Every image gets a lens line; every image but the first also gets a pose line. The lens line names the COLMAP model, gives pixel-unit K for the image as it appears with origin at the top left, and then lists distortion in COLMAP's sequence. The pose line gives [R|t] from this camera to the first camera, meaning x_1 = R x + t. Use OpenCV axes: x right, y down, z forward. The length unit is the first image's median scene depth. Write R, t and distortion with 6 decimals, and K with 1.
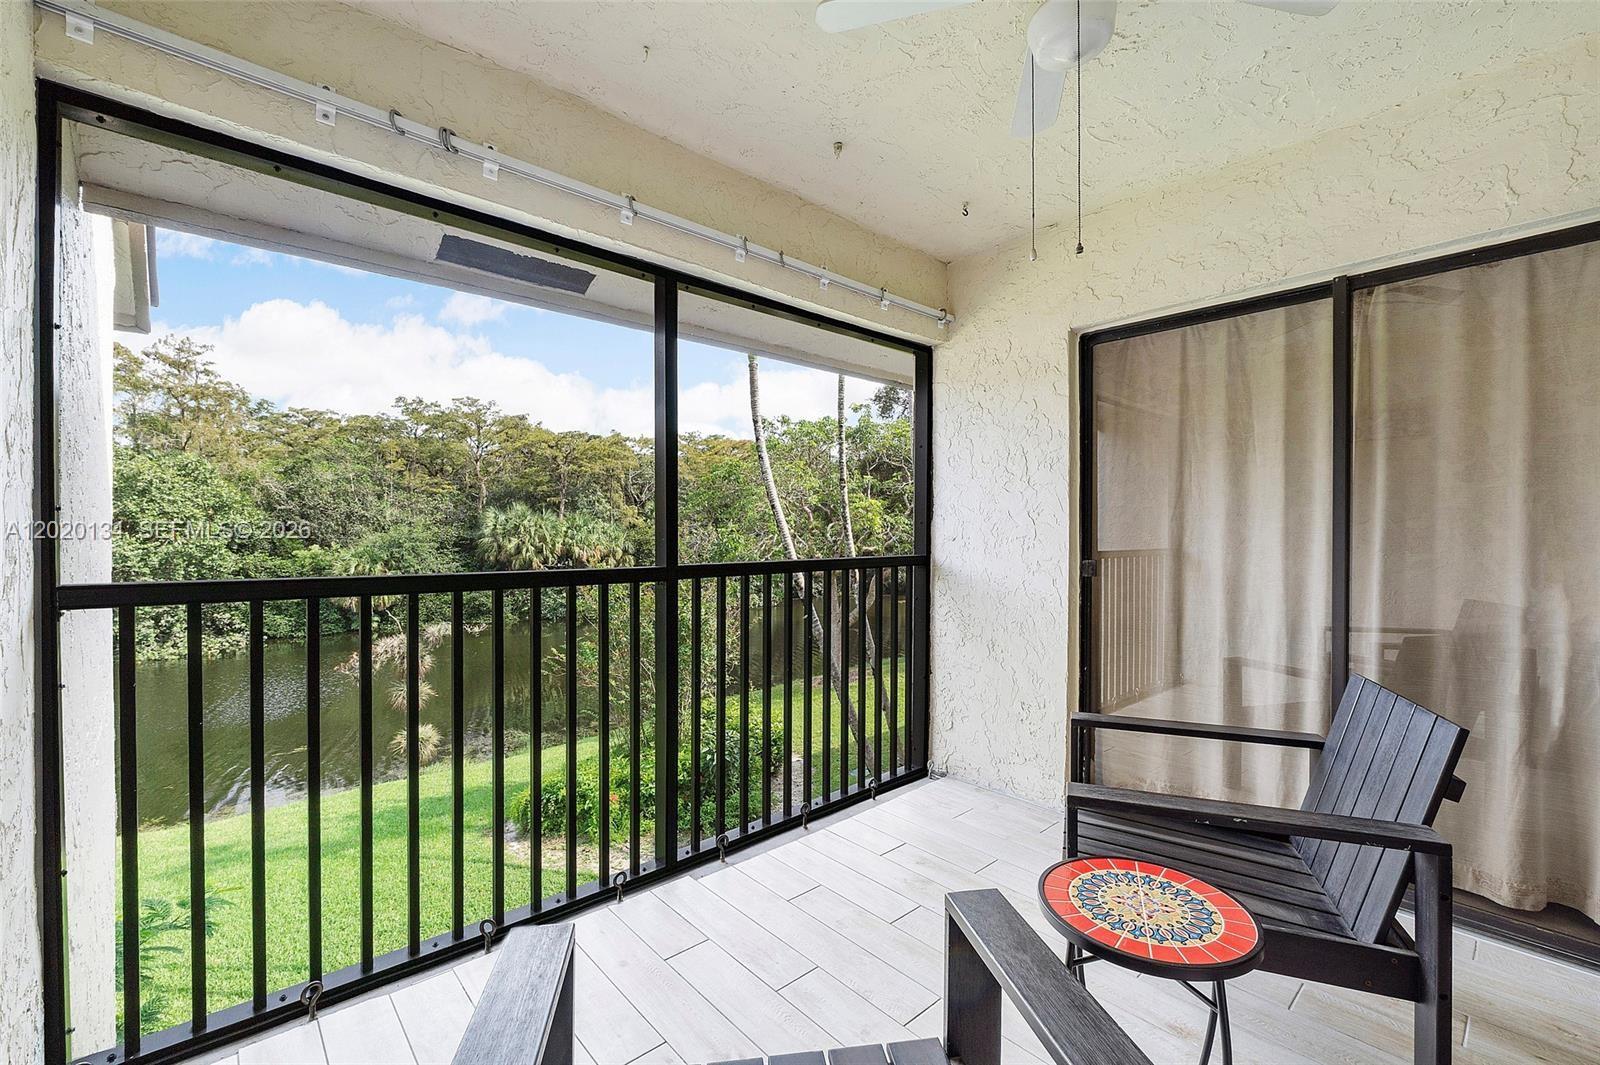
lens RADIAL K [[676.6, 0, 785.0], [0, 676.6, 538.8], [0, 0, 1]] dist [-0.010412, 0.000307]
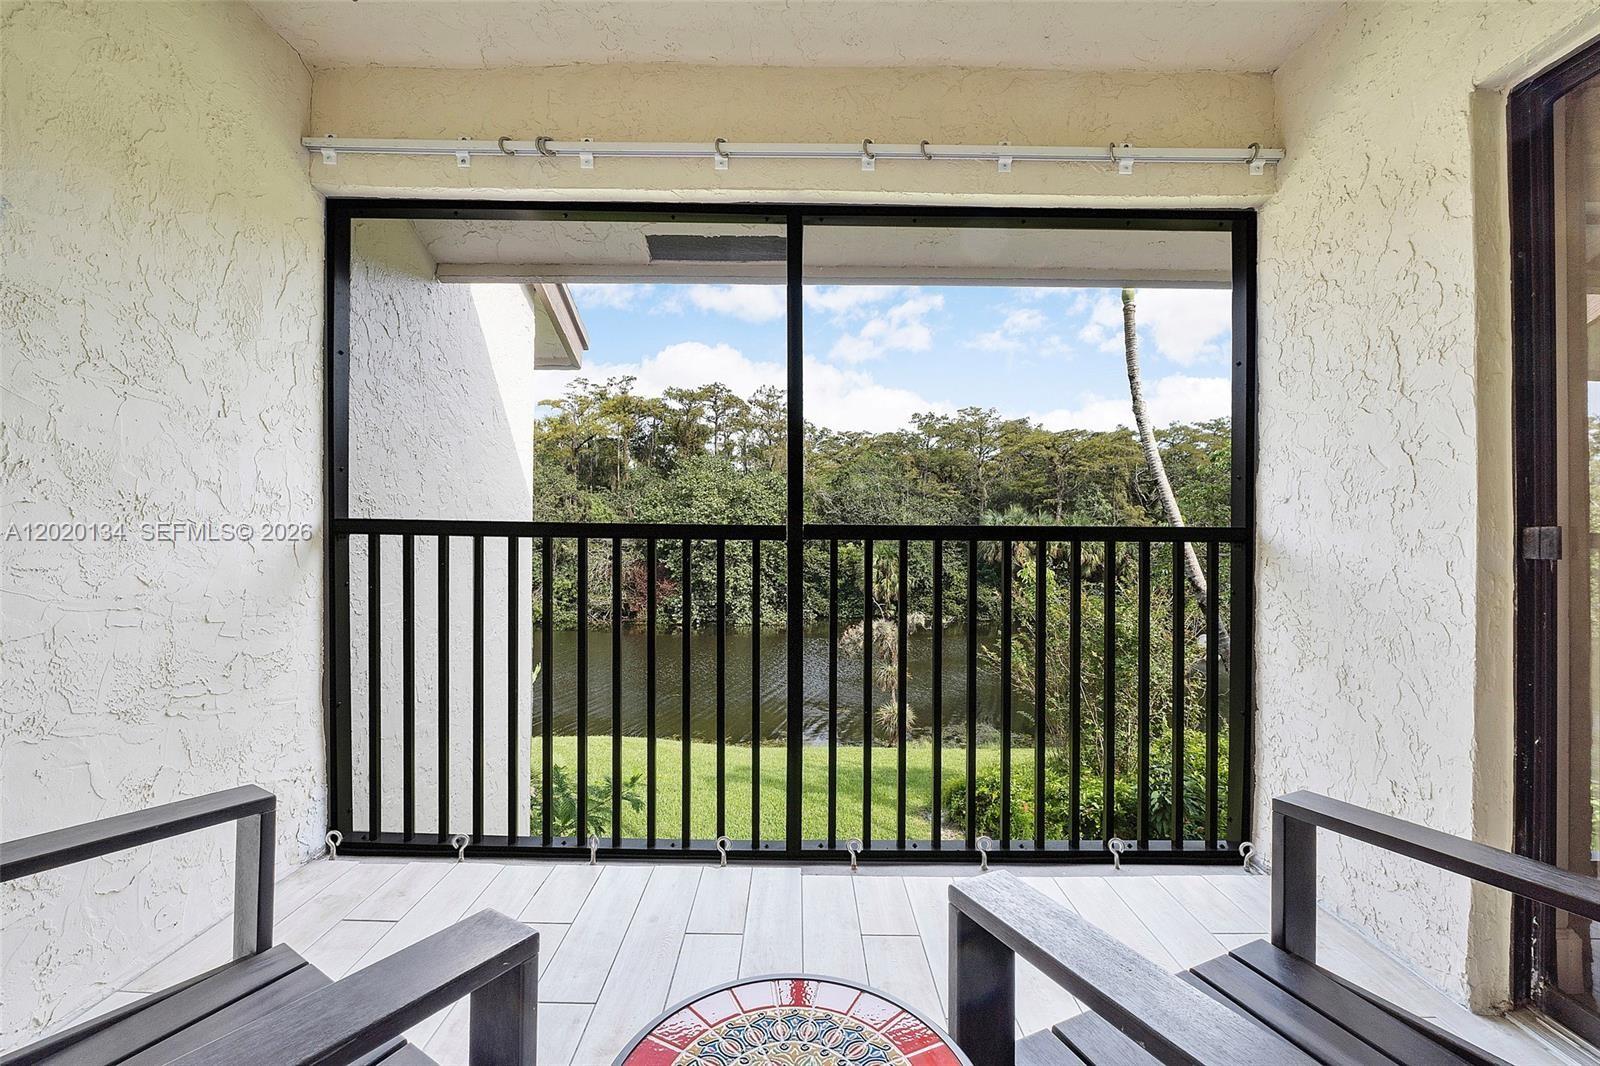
lens RADIAL K [[673.5, 0, 789.9], [0, 673.5, 529.4], [0, 0, 1]] dist [-0.008874, 0.000500]
pose [[0.748264, 0.003696, -0.663391, 0.107996], [-0.017058, 0.999761, -0.013671, 0.014982], [0.663182, 0.021546, 0.748148, 0.076750]]
